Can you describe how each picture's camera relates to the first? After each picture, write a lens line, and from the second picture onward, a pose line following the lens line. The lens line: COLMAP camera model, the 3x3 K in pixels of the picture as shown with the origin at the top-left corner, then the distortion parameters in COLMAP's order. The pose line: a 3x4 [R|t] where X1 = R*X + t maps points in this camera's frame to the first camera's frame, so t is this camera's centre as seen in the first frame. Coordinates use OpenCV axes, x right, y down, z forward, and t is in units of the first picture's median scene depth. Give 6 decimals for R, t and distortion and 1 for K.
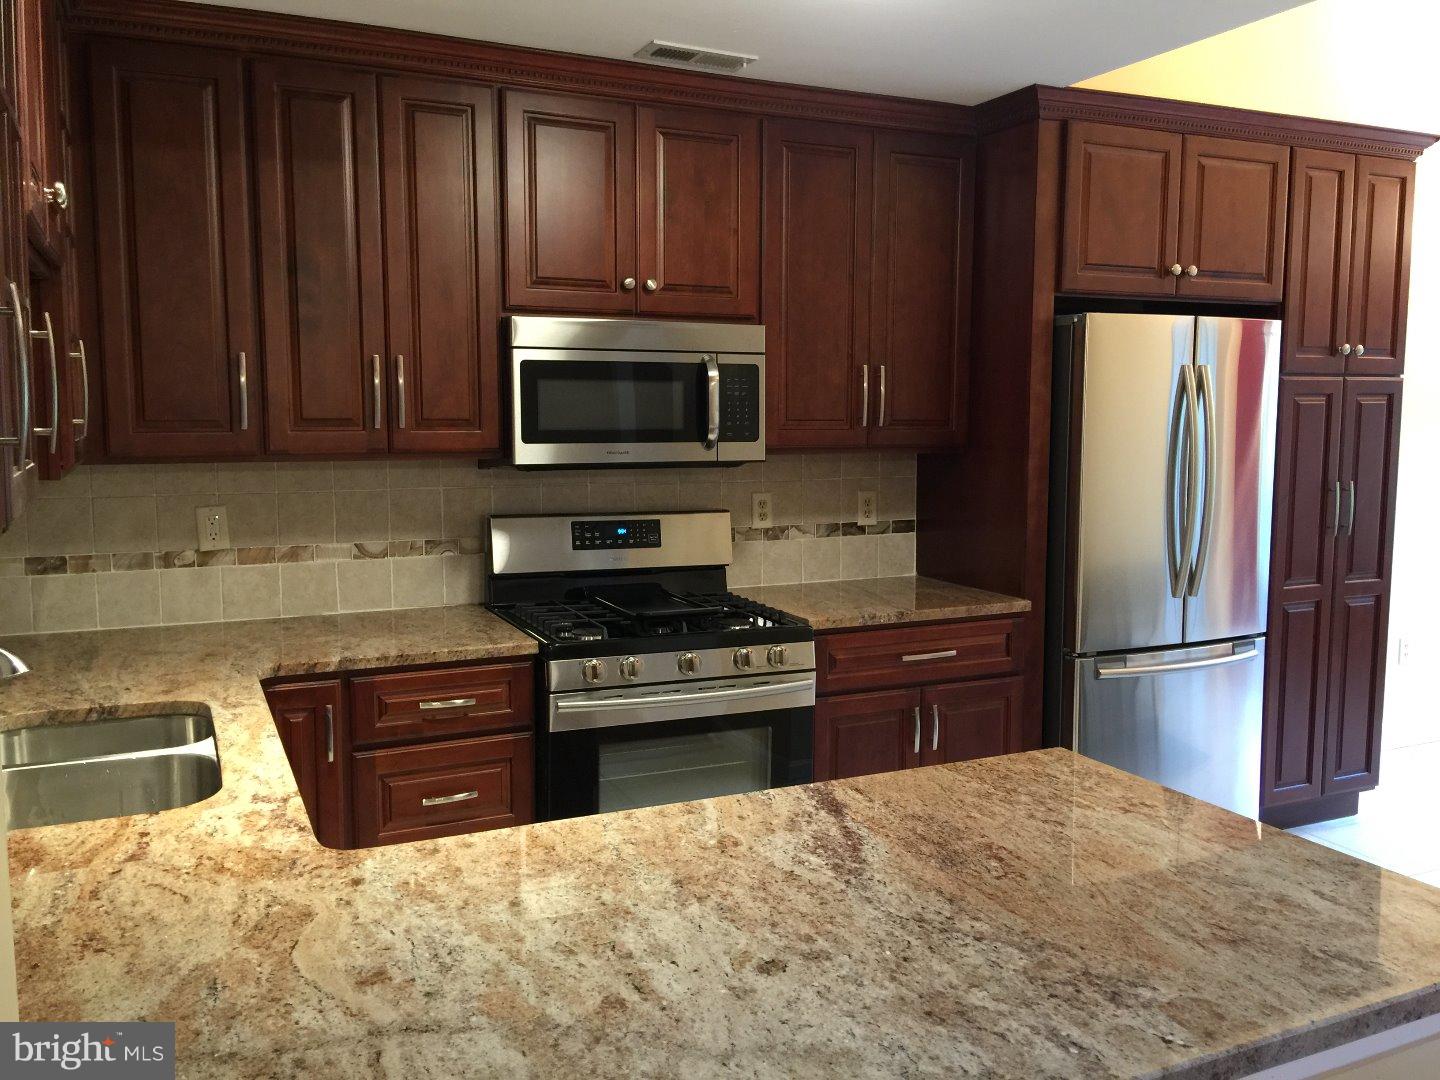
lens RADIAL K [[1216.9, 0, 719.0], [0, 1216.9, 532.7], [0, 0, 1]] dist [0.038404, -0.041194]
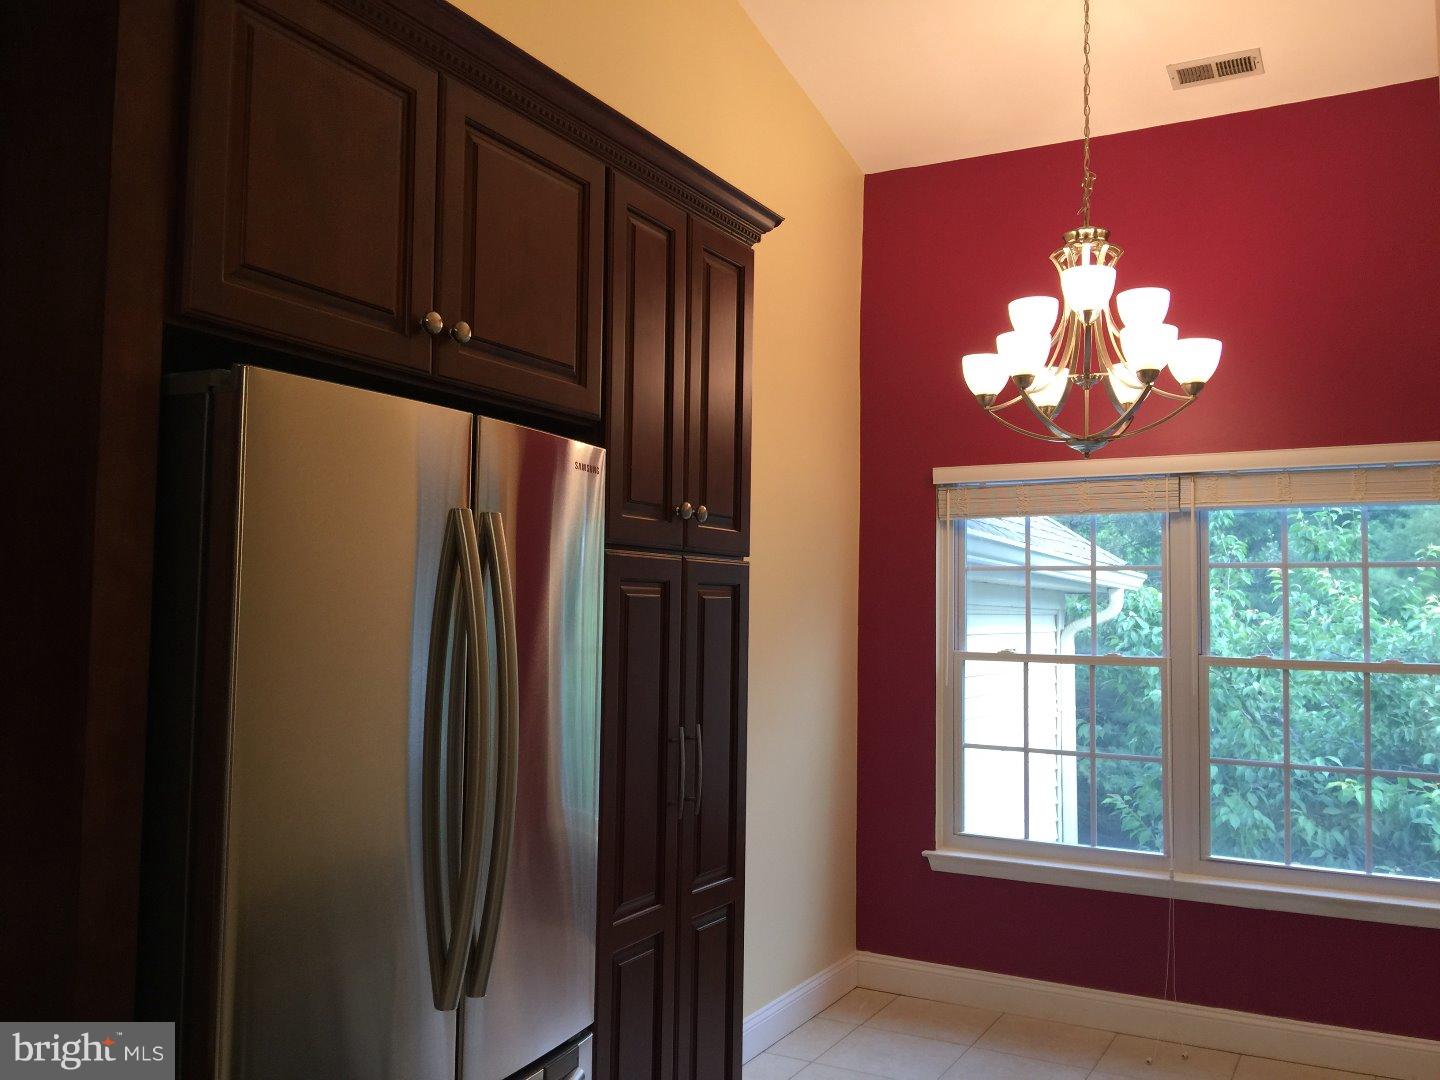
lens RADIAL K [[1216.9, 0, 723.1], [0, 1216.9, 537.1], [0, 0, 1]] dist [0.038404, -0.041194]
pose [[0.807138, 0.048428, 0.588374, 0.176834], [0.047877, 0.987978, -0.146997, -0.048172], [-0.588419, 0.146816, 0.795115, 0.537116]]
